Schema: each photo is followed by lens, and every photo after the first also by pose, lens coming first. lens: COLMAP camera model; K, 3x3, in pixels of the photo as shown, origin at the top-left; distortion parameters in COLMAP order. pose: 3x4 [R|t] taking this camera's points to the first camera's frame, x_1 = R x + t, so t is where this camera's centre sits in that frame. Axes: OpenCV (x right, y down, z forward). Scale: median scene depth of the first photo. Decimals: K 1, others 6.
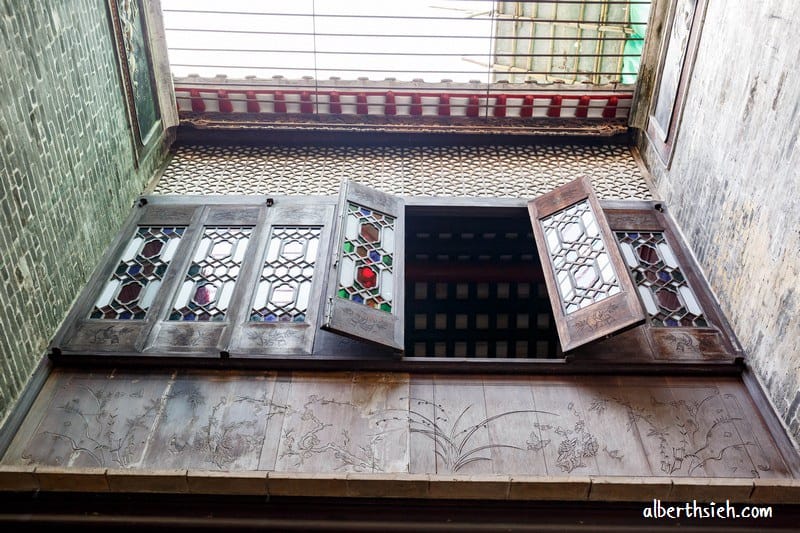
lens RADIAL K [[813.6, 0, 400.0], [0, 813.6, 266.5], [0, 0, 1]] dist [-0.028153, 0.010914]
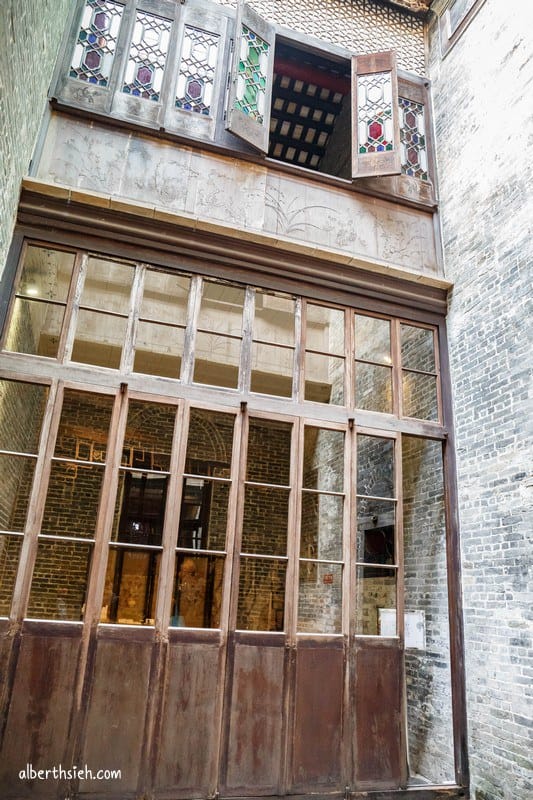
lens RADIAL K [[504.2, 0, 266.5], [0, 504.2, 400.0], [0, 0, 1]] dist [-0.006178, 0.001275]
pose [[0.963213, 0.126984, 0.236845, -0.180699], [-0.246441, 0.768864, 0.590013, -0.124895], [-0.107179, -0.626676, 0.771874, -0.169153]]
